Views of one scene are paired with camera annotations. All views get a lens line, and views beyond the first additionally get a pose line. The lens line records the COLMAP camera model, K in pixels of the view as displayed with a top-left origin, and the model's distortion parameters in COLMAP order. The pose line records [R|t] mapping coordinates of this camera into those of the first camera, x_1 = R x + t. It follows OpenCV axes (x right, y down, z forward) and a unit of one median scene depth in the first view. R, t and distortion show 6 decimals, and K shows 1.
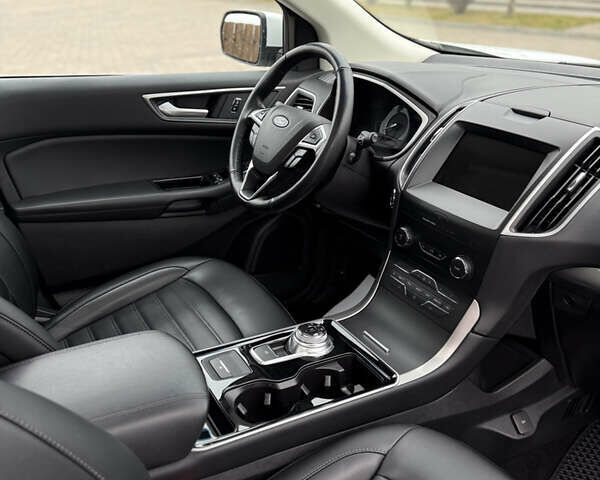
lens RADIAL K [[560.2, 0, 297.0], [0, 560.2, 237.4], [0, 0, 1]] dist [0.149564, -0.338040]
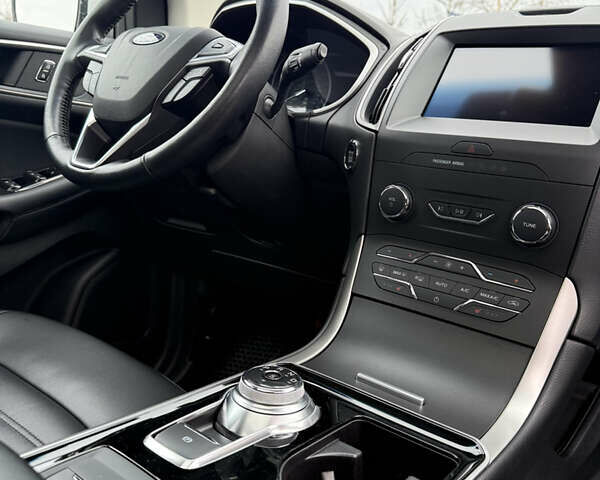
lens RADIAL K [[560.2, 0, 297.0], [0, 560.2, 237.4], [0, 0, 1]] dist [0.149564, -0.338040]
pose [[0.931934, -0.023622, 0.361859, -0.105150], [0.092409, 0.980402, -0.173992, 0.114193], [-0.350657, 0.195588, 0.915852, 0.459312]]
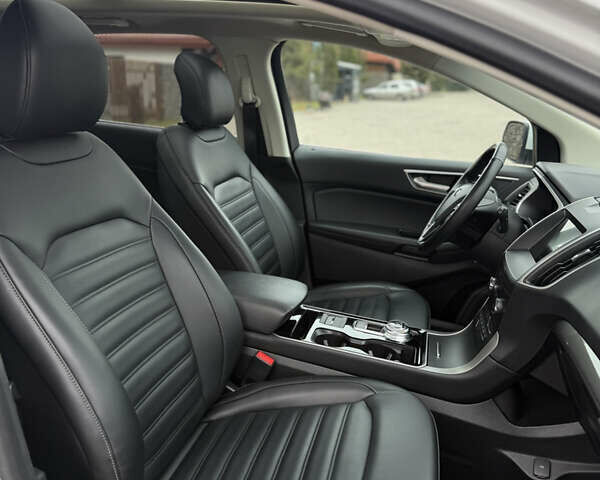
lens RADIAL K [[560.2, 0, 297.0], [0, 560.2, 237.4], [0, 0, 1]] dist [0.149564, -0.338040]
pose [[0.698585, 0.196342, -0.688062, 0.671075], [-0.322714, 0.944713, -0.058071, 0.104610], [0.638620, 0.262614, 0.723325, -0.220675]]
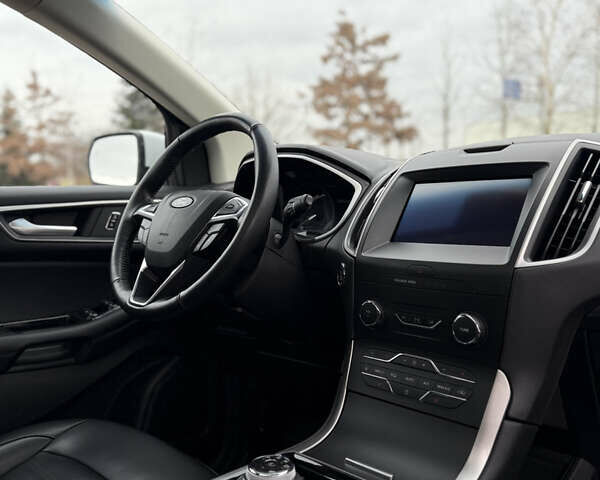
lens RADIAL K [[560.2, 0, 297.0], [0, 560.2, 237.4], [0, 0, 1]] dist [0.149564, -0.338040]
pose [[0.967106, -0.068538, 0.244966, -0.070866], [0.148572, 0.933879, -0.325265, 0.118372], [-0.206476, 0.350961, 0.913342, 0.280826]]
